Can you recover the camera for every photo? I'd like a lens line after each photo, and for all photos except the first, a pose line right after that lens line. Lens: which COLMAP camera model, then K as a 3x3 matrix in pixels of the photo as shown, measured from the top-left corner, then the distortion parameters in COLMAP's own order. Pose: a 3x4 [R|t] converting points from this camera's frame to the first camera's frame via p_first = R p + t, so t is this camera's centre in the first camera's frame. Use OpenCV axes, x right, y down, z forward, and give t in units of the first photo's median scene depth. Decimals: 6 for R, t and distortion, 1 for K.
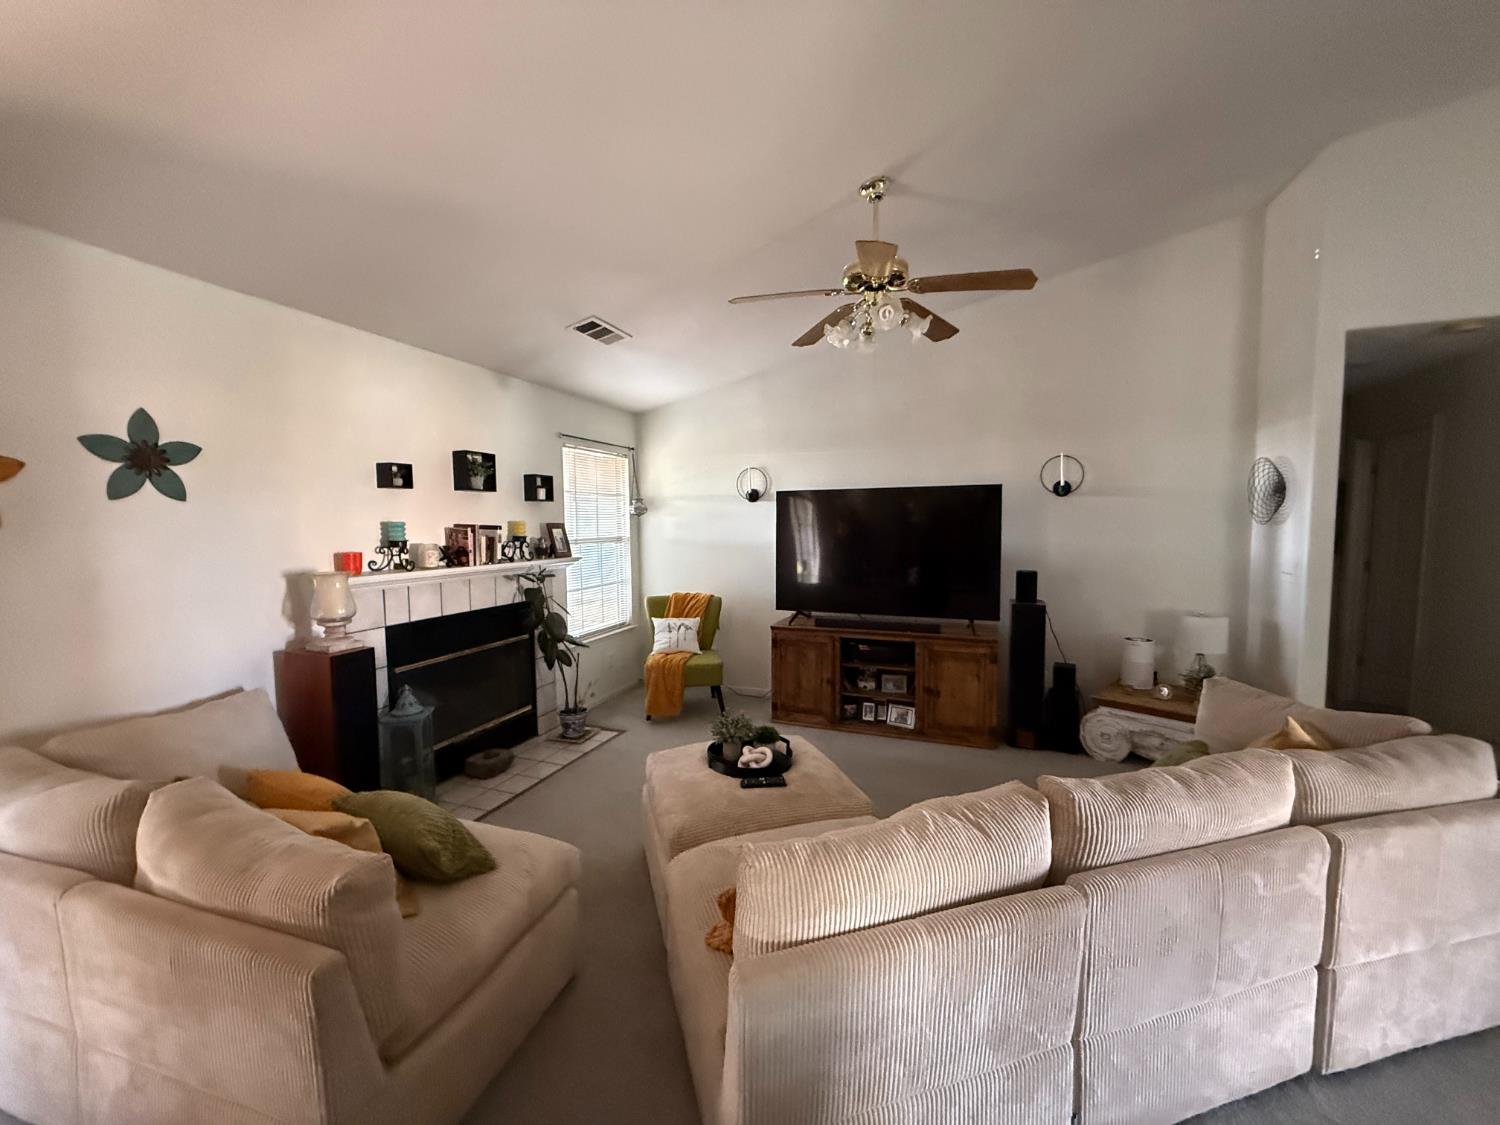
lens RADIAL K [[594.3, 0, 743.7], [0, 594.3, 564.1], [0, 0, 1]] dist [-0.000670, -0.000622]
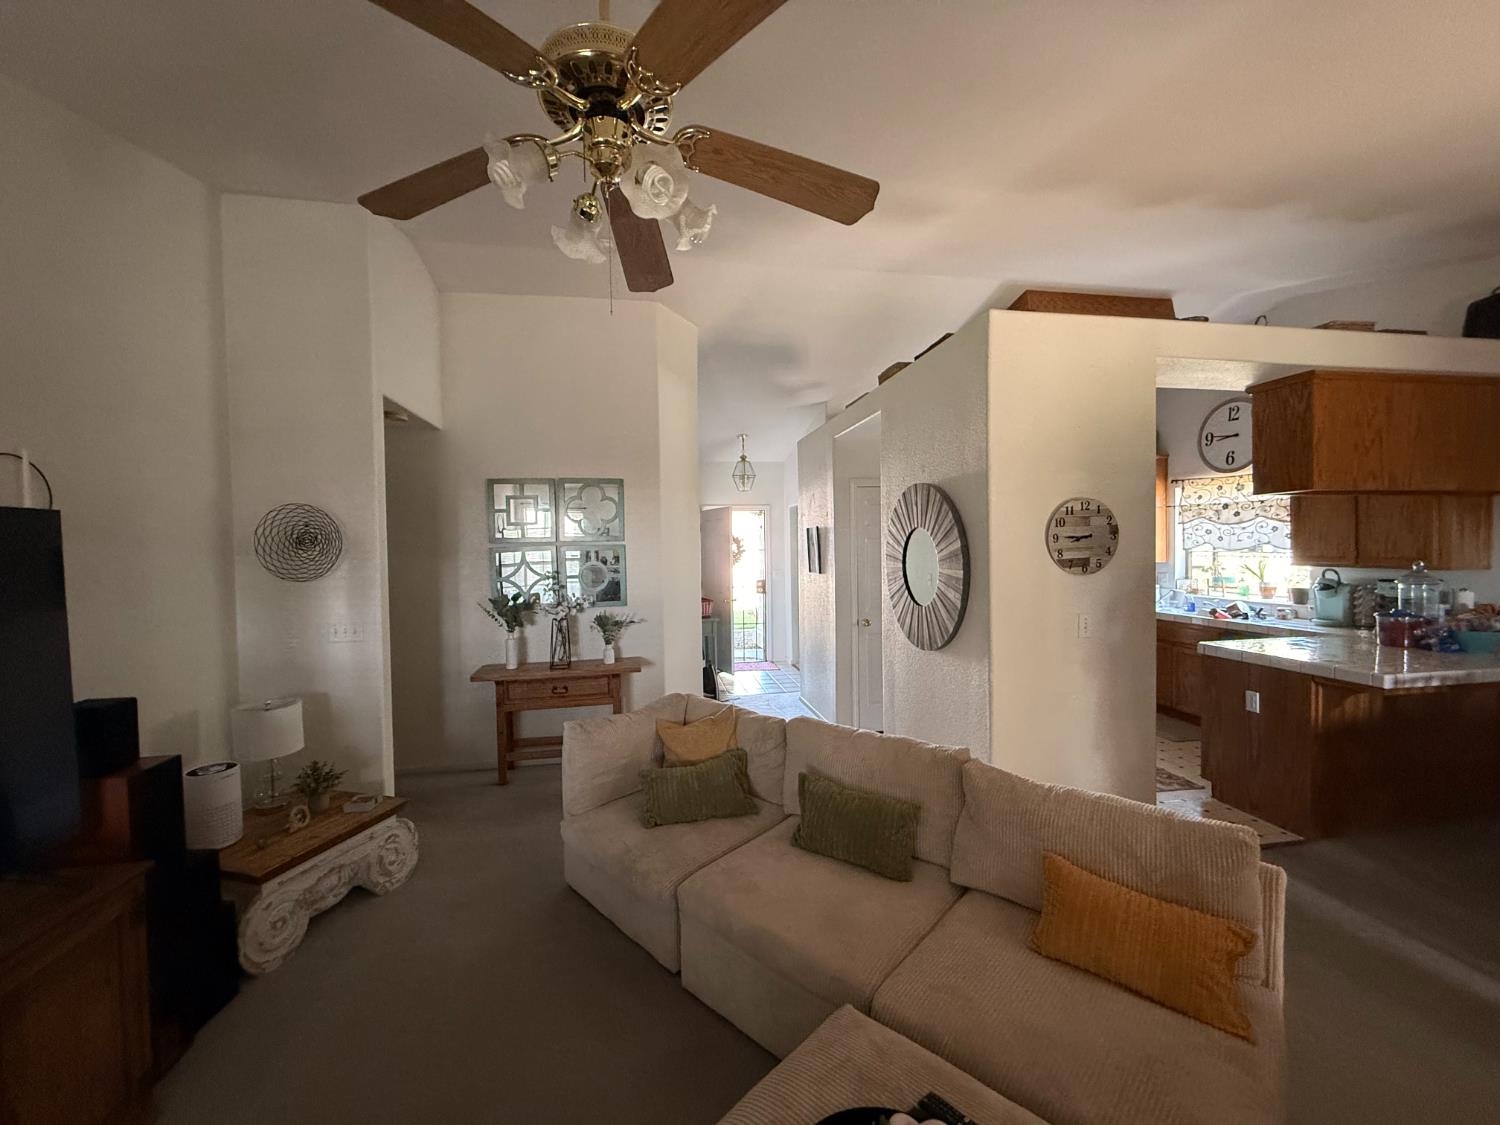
lens RADIAL K [[594.3, 0, 741.9], [0, 594.3, 559.8], [0, 0, 1]] dist [-0.000670, -0.000622]
pose [[-0.504156, -0.002214, 0.863610, -0.184447], [0.081348, 0.995429, 0.050041, -0.087561], [-0.859773, 0.095482, -0.501671, 0.855039]]
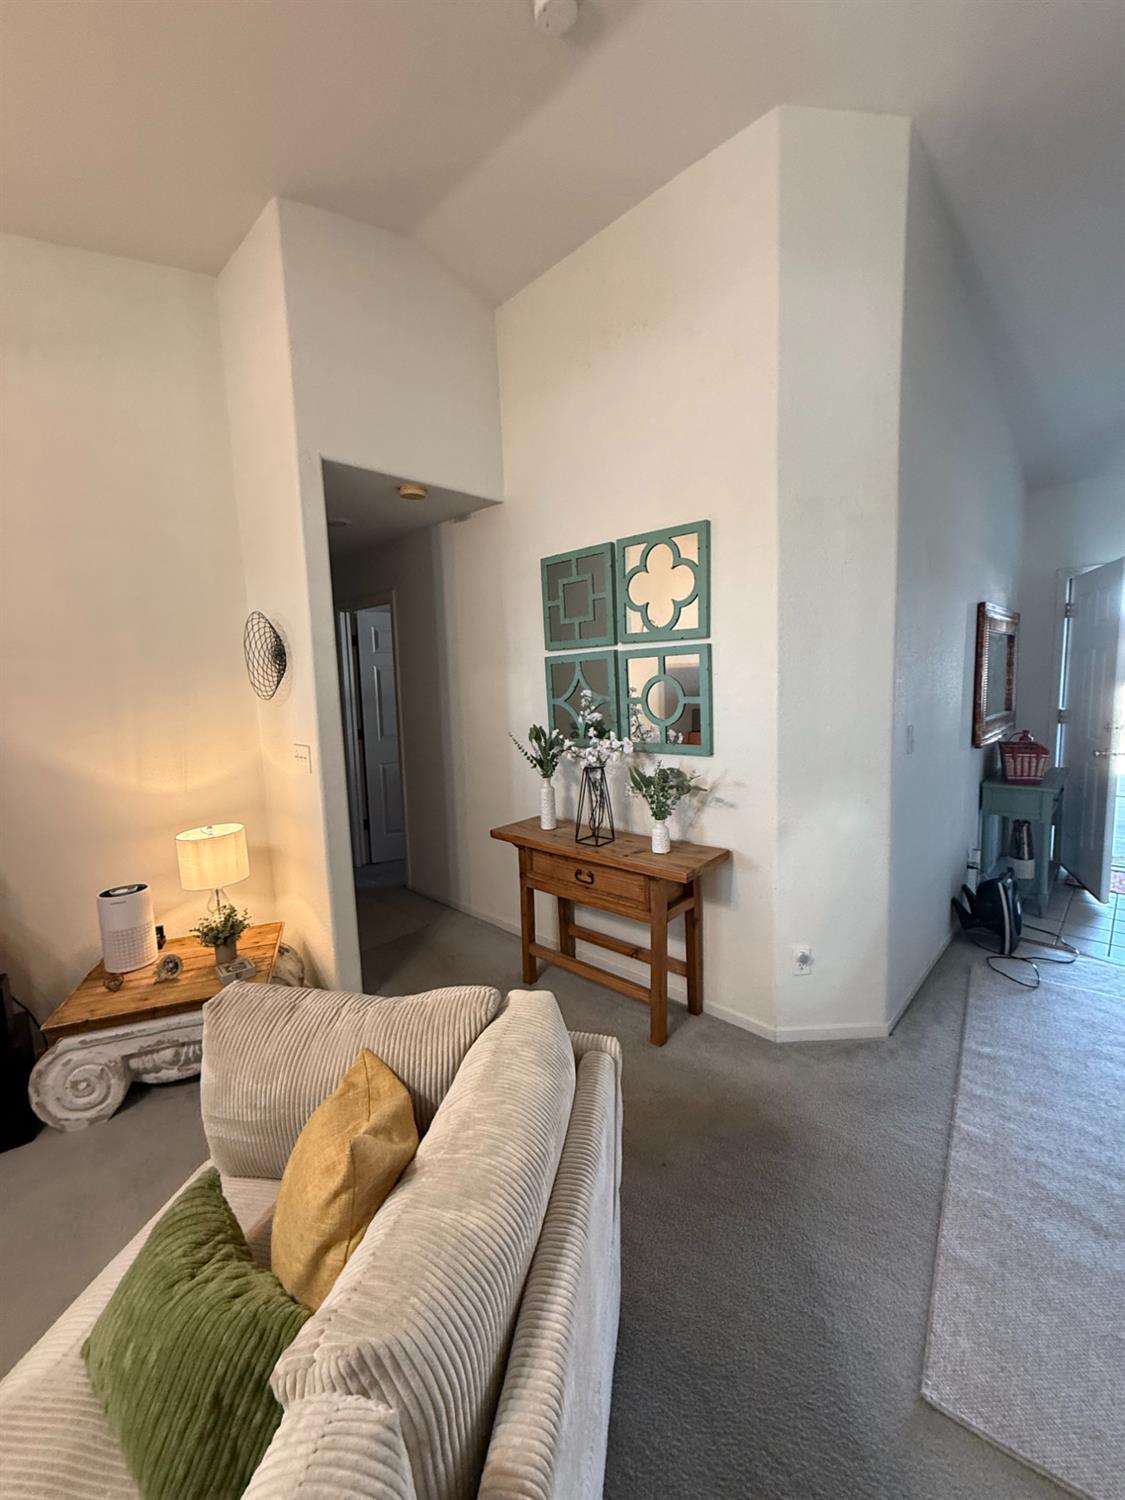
lens RADIAL K [[594.3, 0, 561.5], [0, 594.3, 741.0], [0, 0, 1]] dist [-0.000670, -0.000622]
pose [[0.394272, -0.100890, 0.913439, 0.306955], [0.094954, 0.993108, 0.068704, -0.030115], [-0.914075, 0.059646, 0.401134, 0.335668]]
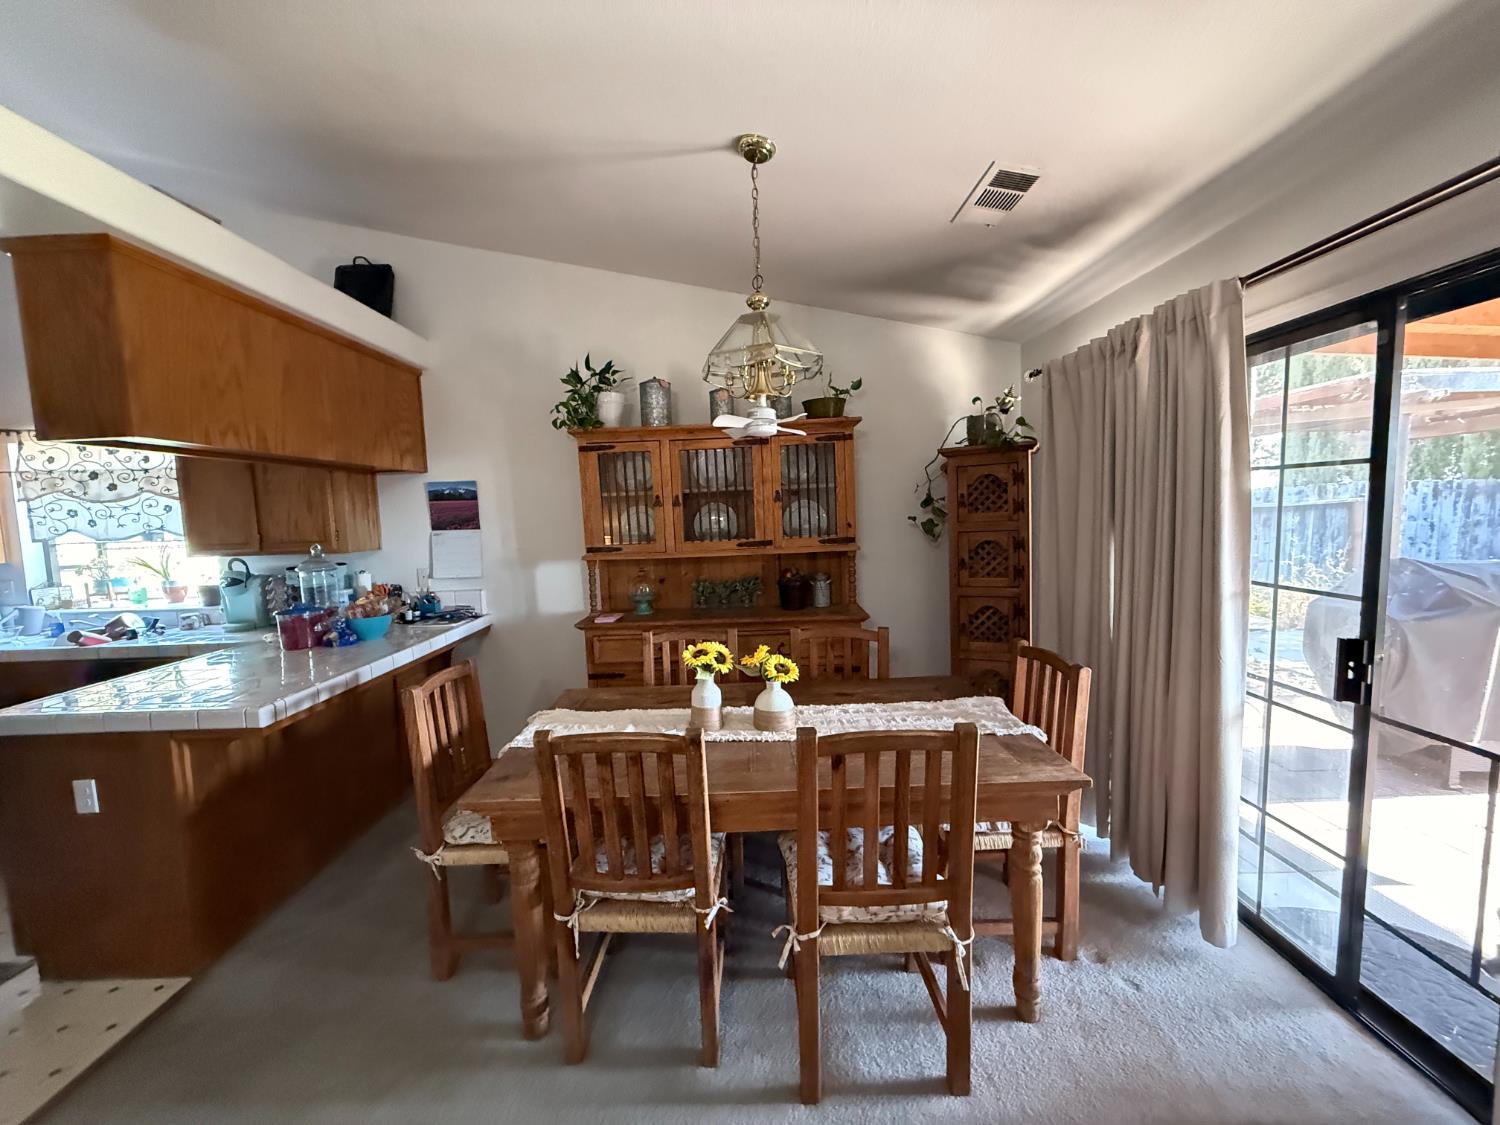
lens RADIAL K [[594.3, 0, 746.2], [0, 594.3, 561.8], [0, 0, 1]] dist [-0.000670, -0.000622]
pose [[-0.931342, 0.071891, -0.356979, -0.171151], [0.016432, 0.987617, 0.156023, -0.043035], [0.363775, 0.139445, -0.920990, 0.412349]]
